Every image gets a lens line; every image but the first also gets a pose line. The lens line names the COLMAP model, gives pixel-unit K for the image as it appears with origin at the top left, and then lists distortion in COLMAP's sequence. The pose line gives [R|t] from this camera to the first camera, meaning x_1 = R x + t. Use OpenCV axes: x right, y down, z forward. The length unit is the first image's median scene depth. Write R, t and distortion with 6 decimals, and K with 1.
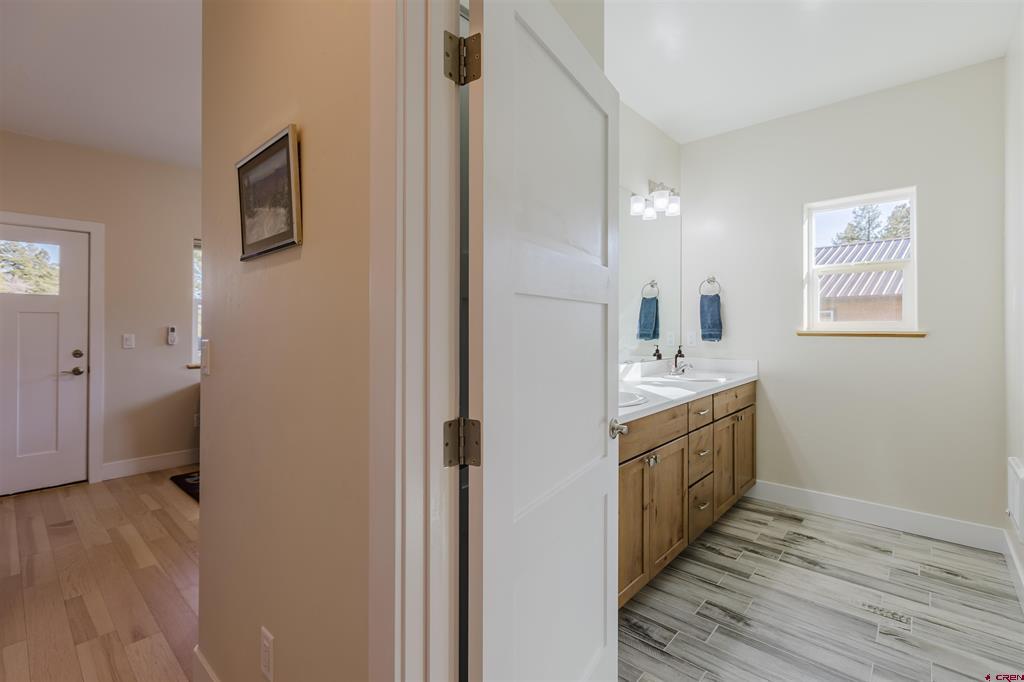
lens RADIAL K [[461.9, 0, 512.3], [0, 461.9, 325.2], [0, 0, 1]] dist [-0.000665, 0.001060]
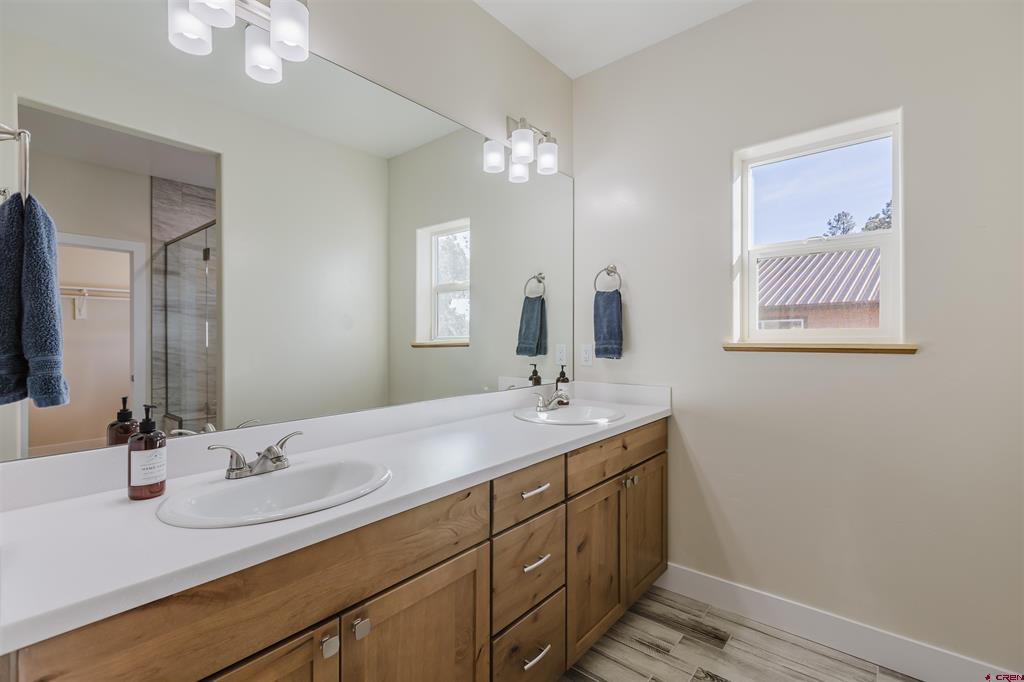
lens RADIAL K [[461.9, 0, 511.6], [0, 461.9, 340.5], [0, 0, 1]] dist [-0.000665, 0.001060]
pose [[0.999390, -0.004820, 0.034600, 0.277423], [0.004470, 0.999938, 0.010203, 0.000181], [-0.034647, -0.010042, 0.999349, 0.334552]]
